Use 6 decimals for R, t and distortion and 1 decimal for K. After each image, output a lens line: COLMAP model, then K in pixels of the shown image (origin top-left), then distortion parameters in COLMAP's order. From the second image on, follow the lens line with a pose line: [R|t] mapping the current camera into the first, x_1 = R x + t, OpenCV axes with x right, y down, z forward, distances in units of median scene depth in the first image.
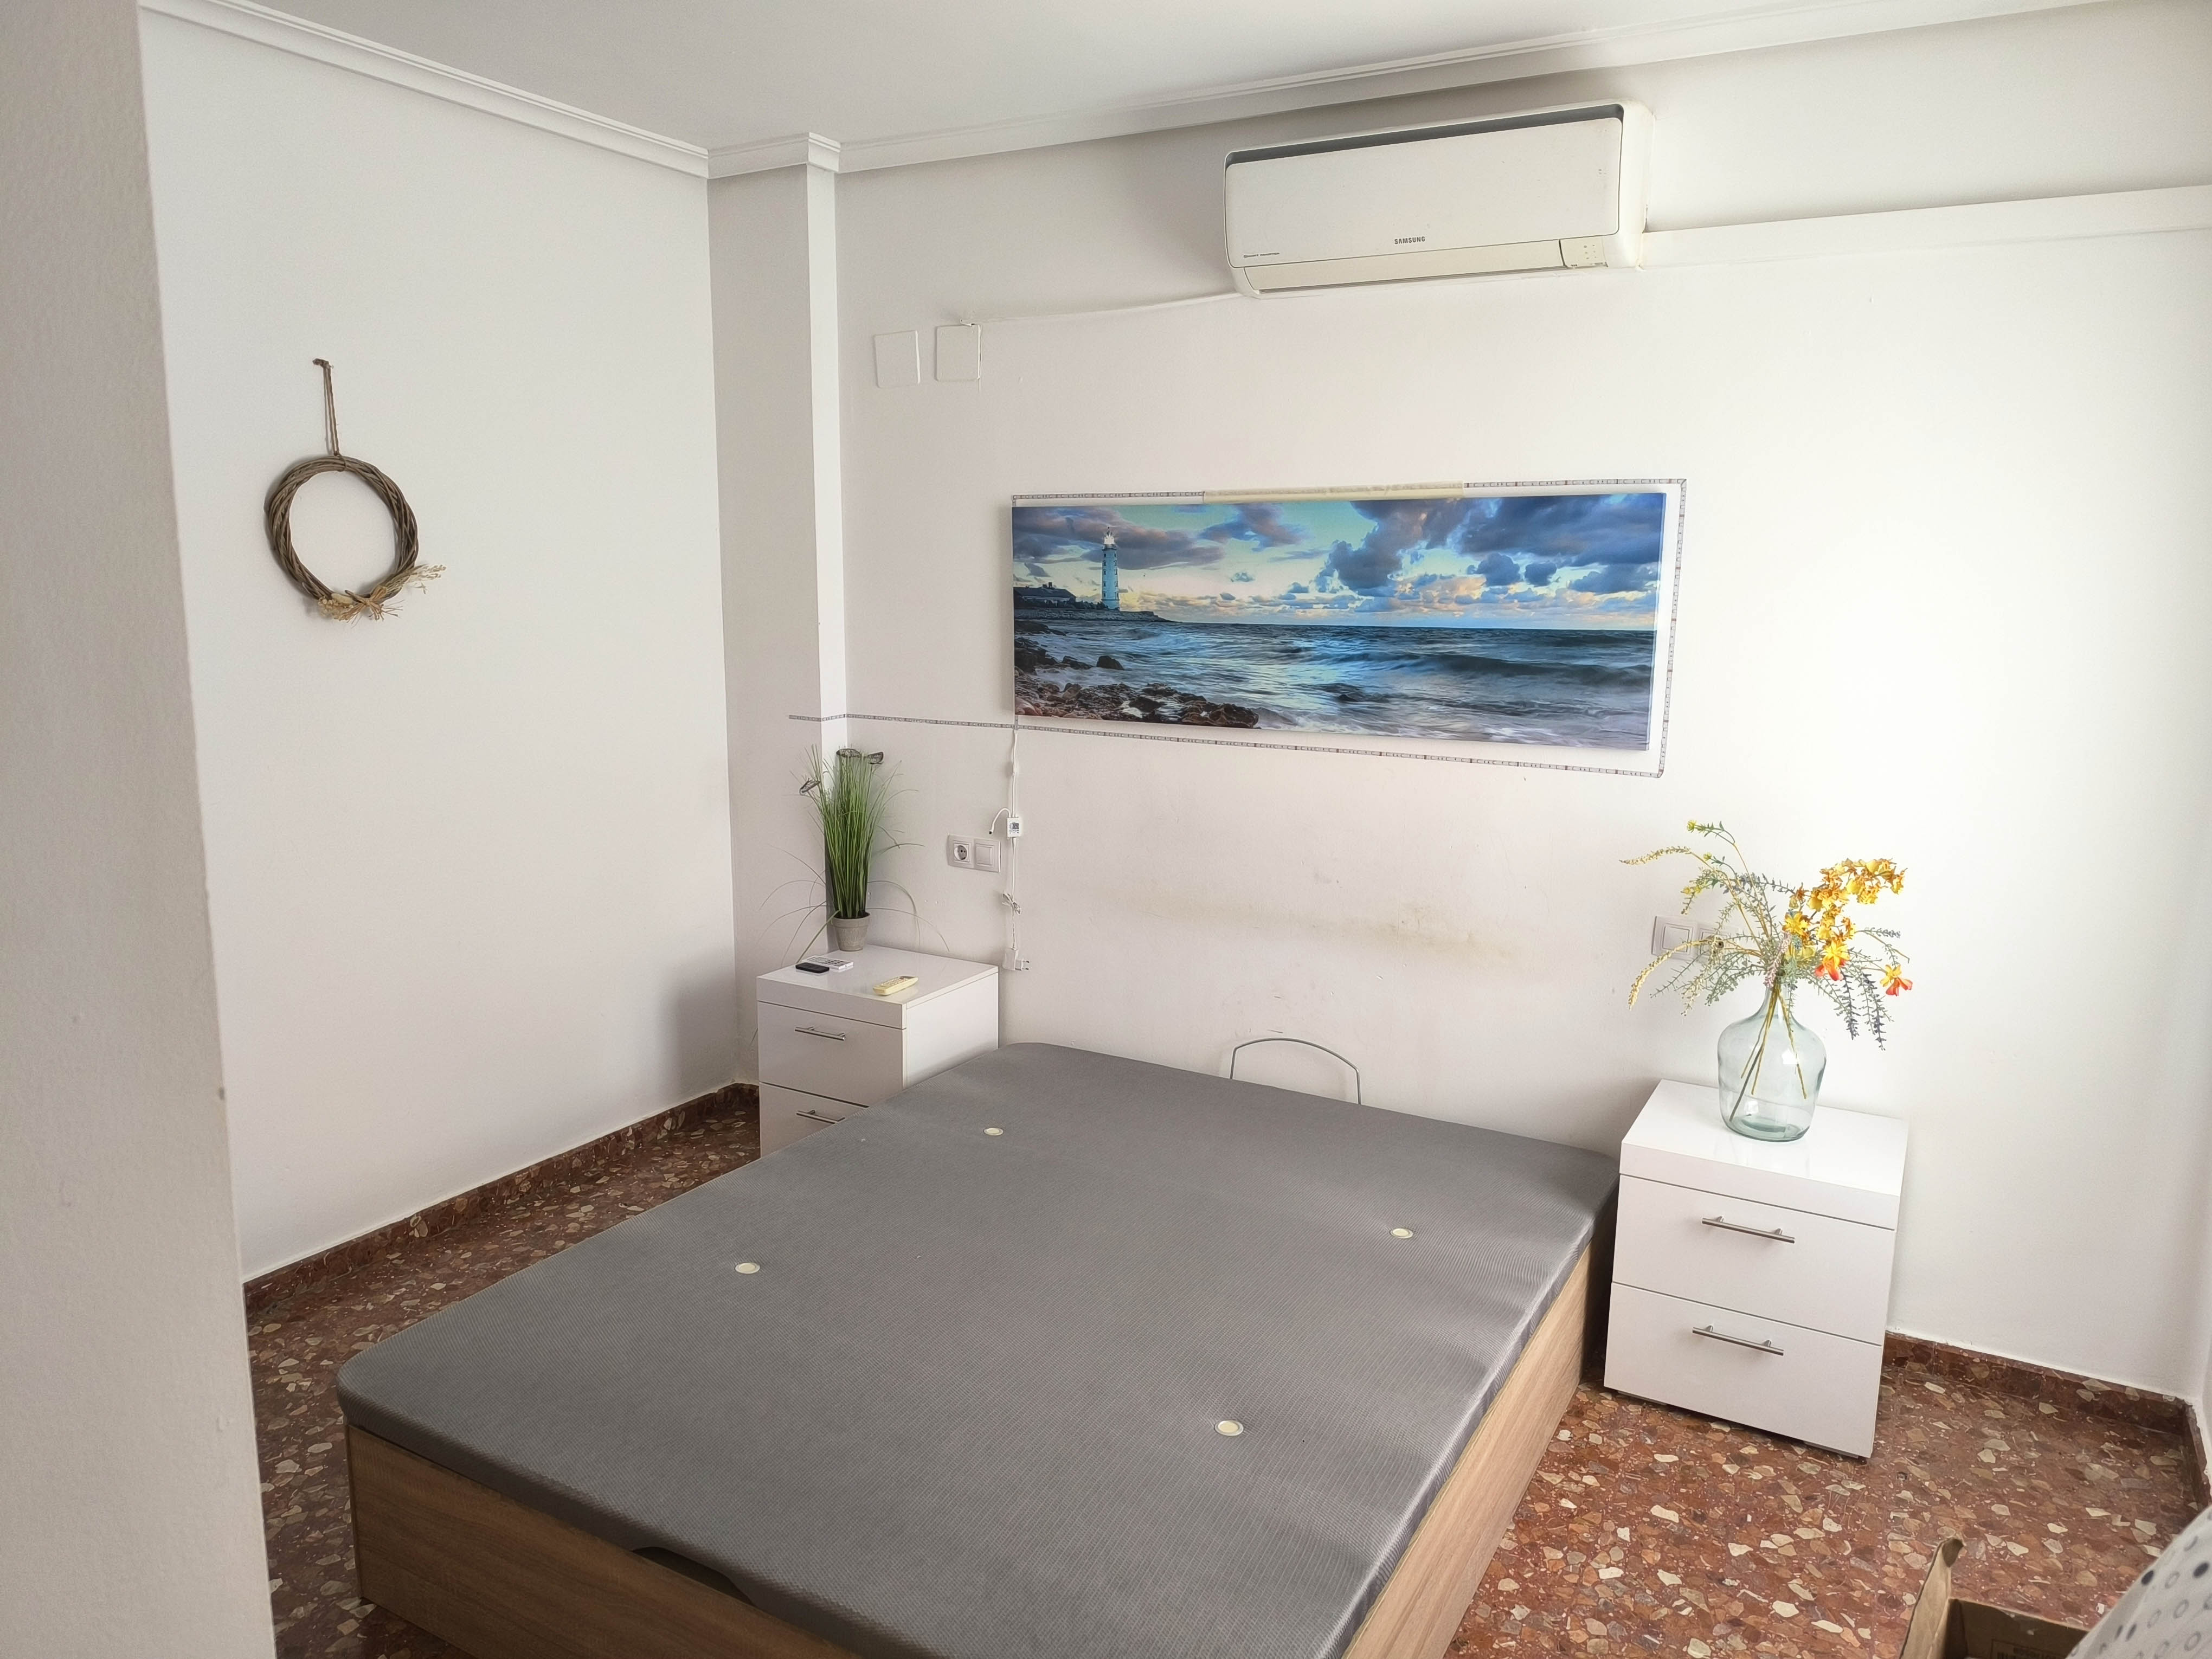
lens RADIAL K [[1505.0, 0, 1103.4], [0, 1505.0, 841.5], [0, 0, 1]] dist [0.013542, -0.021932]
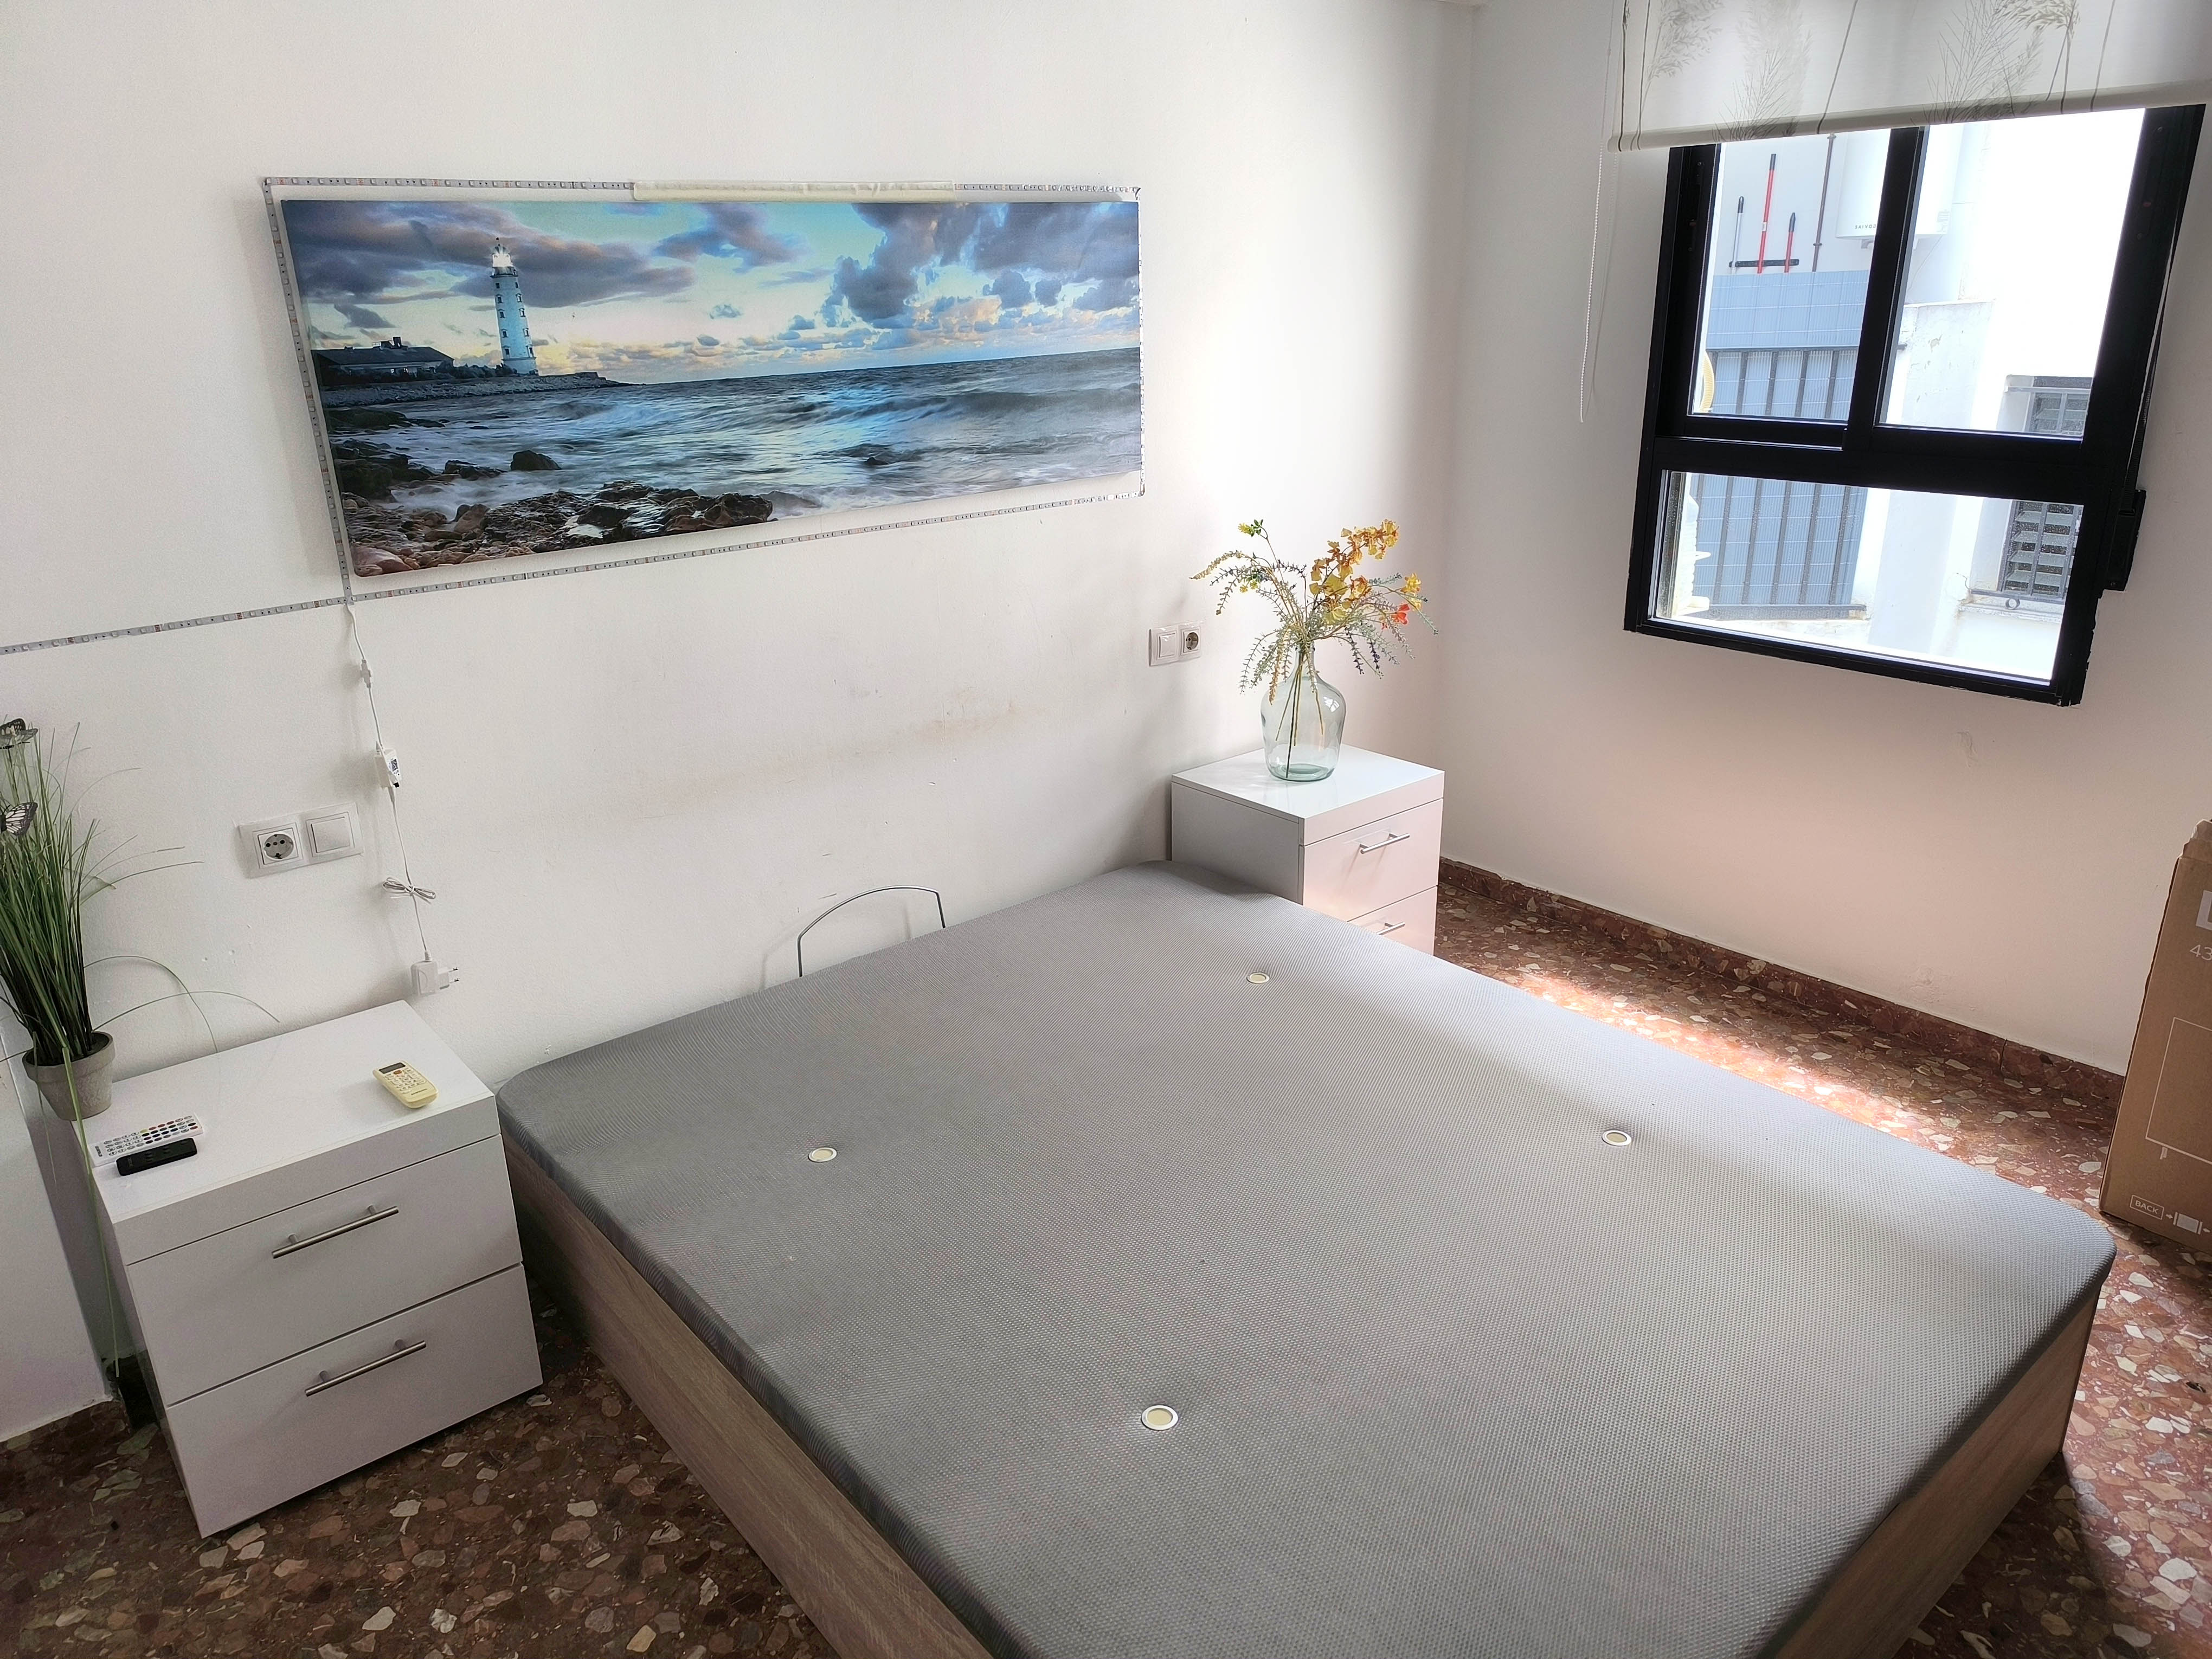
lens RADIAL K [[1505.0, 0, 1106.8], [0, 1505.0, 821.6], [0, 0, 1]] dist [0.013542, -0.021932]
pose [[0.352178, -0.331879, 0.875115, -0.553855], [0.199048, 0.940188, 0.276454, -0.110513], [-0.914522, 0.076829, 0.397173, 0.573445]]
